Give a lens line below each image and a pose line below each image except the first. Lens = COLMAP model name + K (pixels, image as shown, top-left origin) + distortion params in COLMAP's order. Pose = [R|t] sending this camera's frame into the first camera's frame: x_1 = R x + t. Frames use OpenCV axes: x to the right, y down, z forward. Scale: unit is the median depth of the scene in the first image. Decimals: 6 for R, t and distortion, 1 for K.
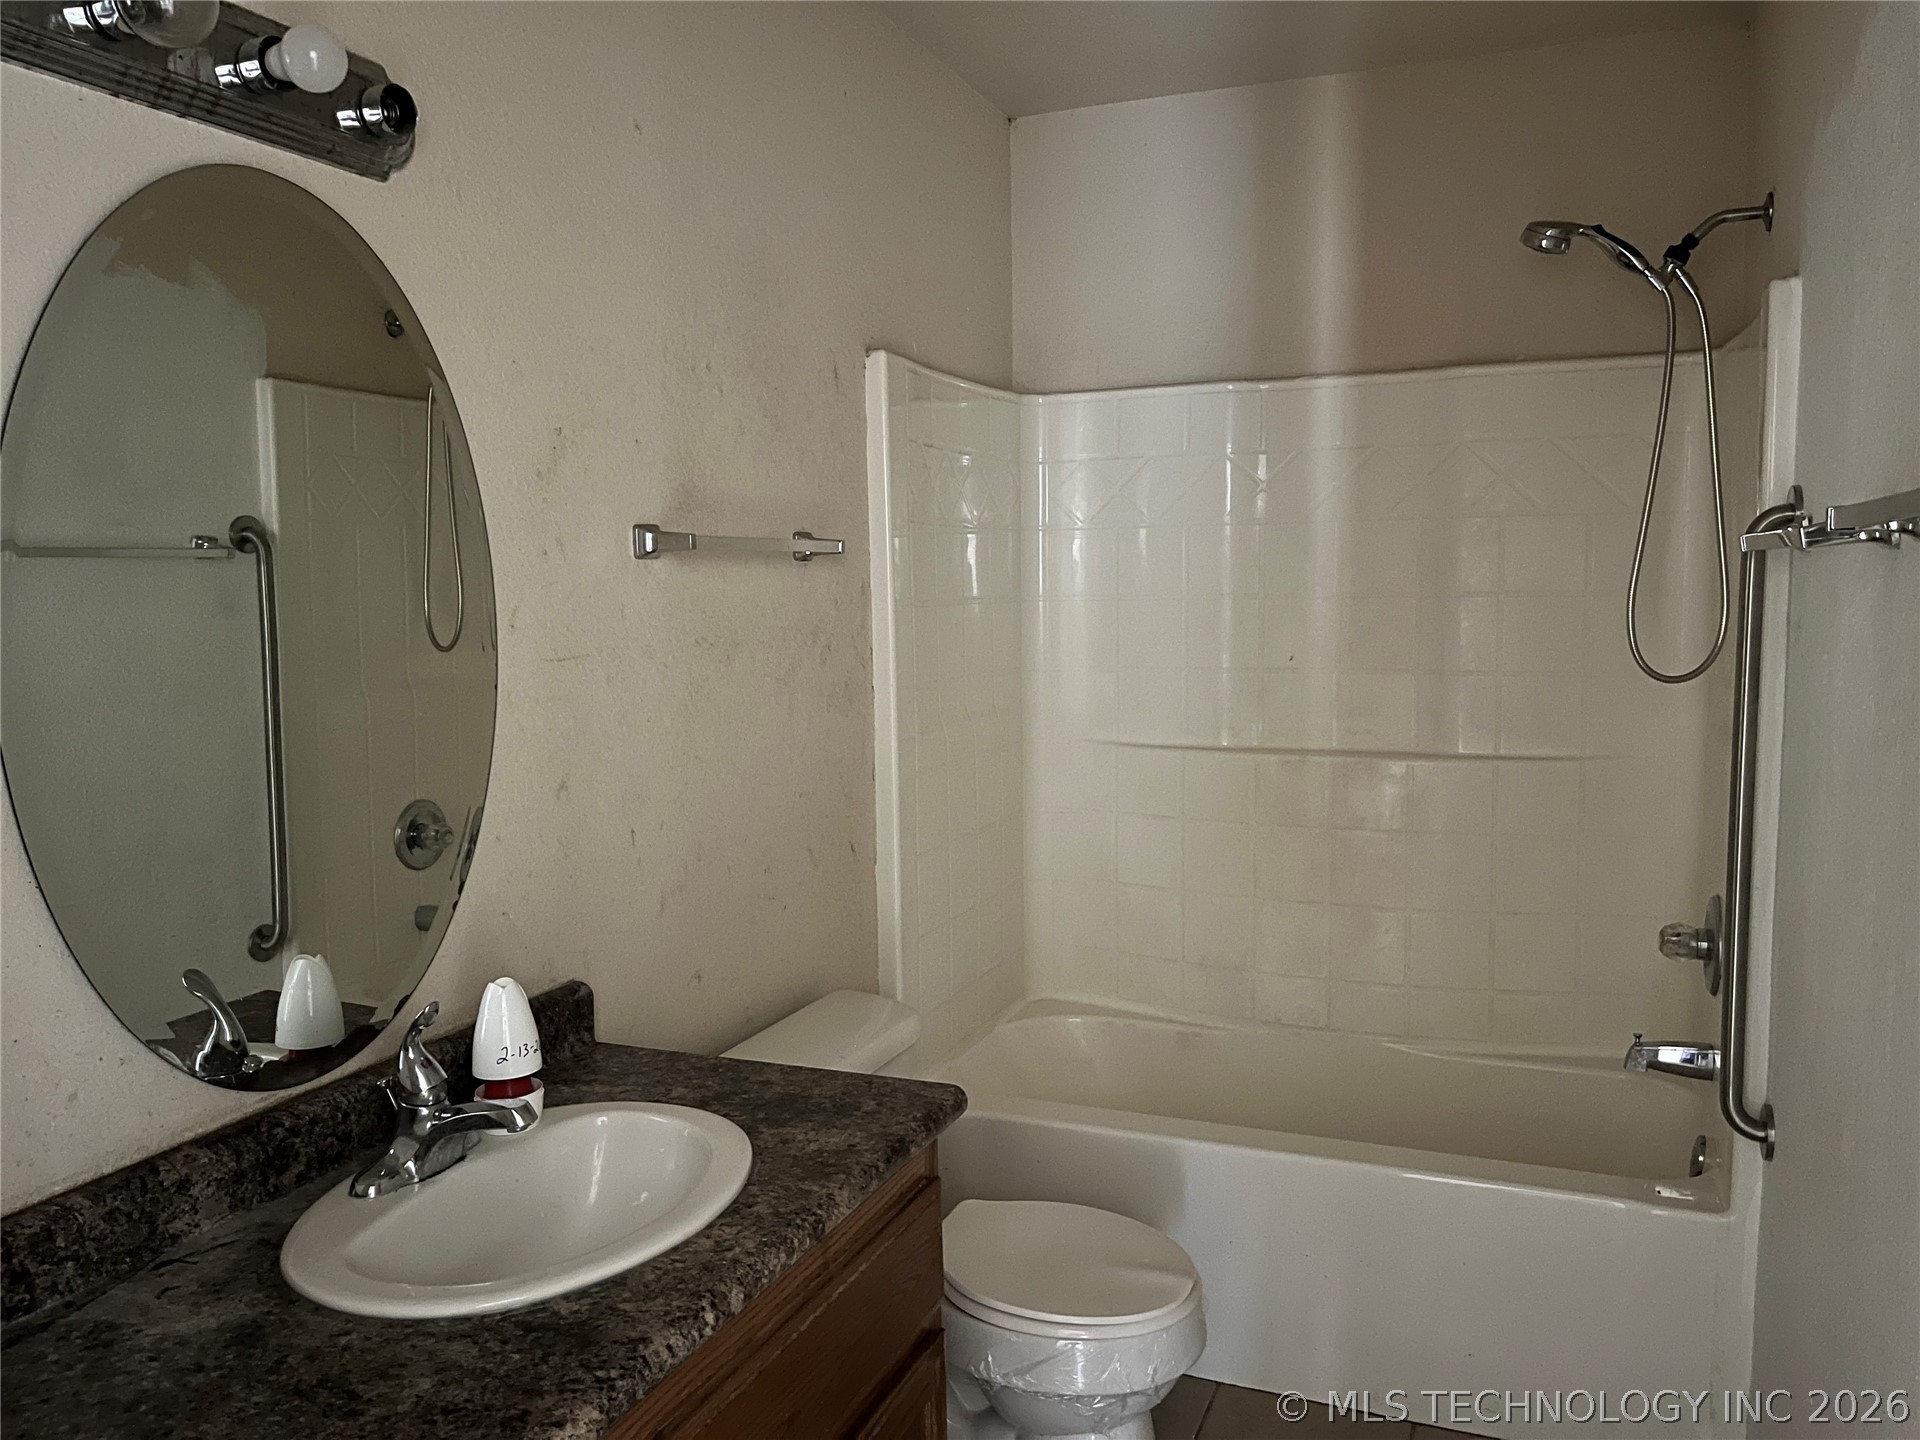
lens RADIAL K [[1473.3, 0, 953.4], [0, 1473.3, 711.8], [0, 0, 1]] dist [0.004644, -0.007662]
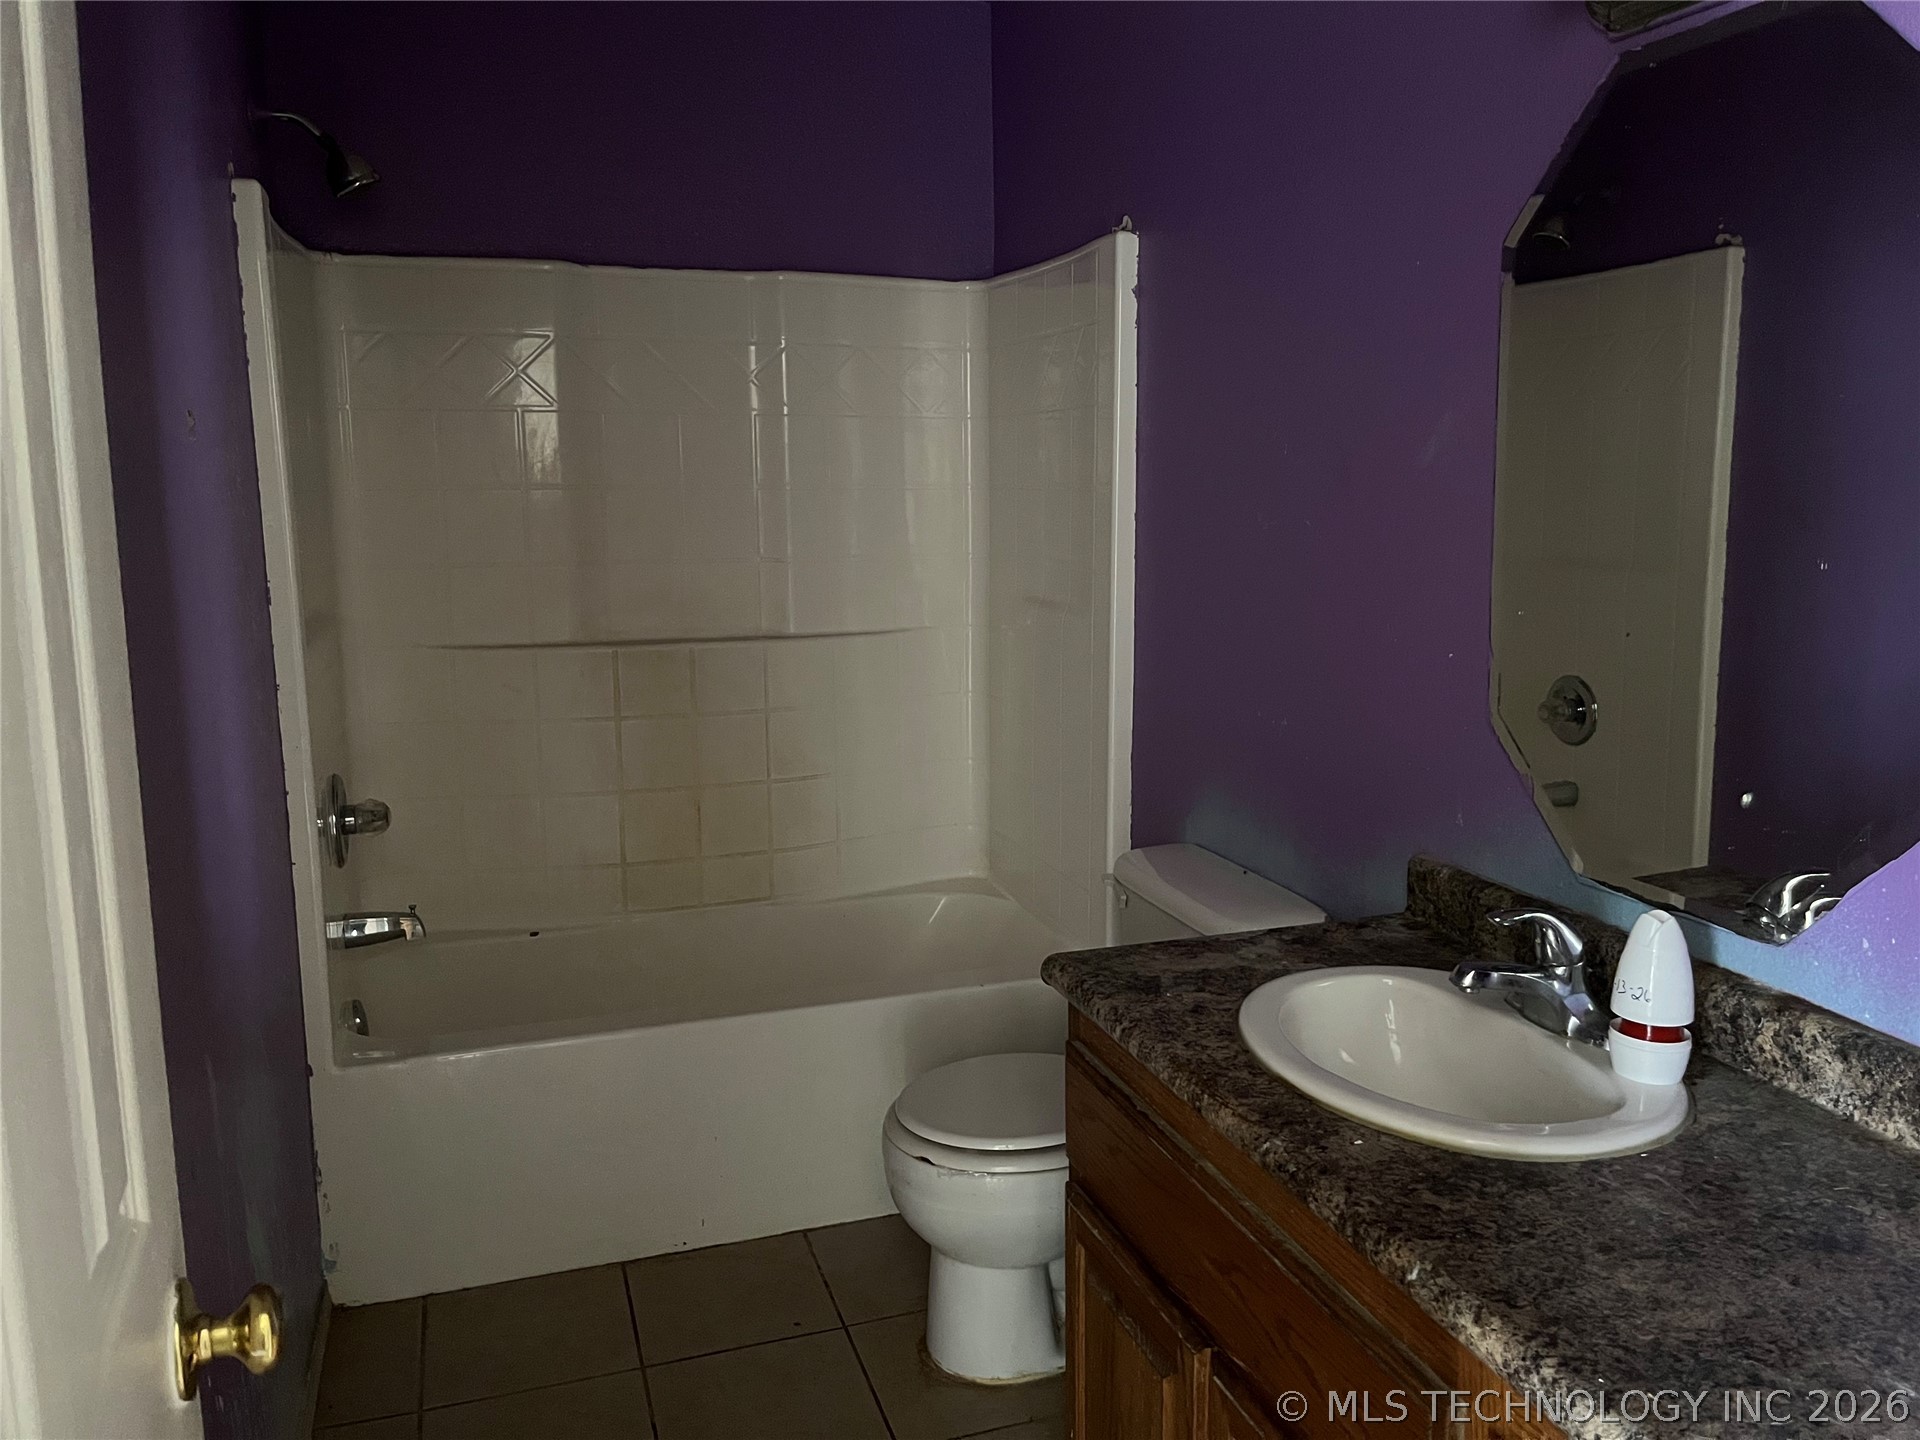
lens RADIAL K [[1473.3, 0, 953.4], [0, 1473.3, 711.8], [0, 0, 1]] dist [0.004644, -0.007662]
pose [[-0.761018, 0.113331, -0.638754, 0.560257], [-0.051763, 0.970875, 0.233929, -0.113304], [0.646662, 0.211088, -0.732987, 1.376962]]
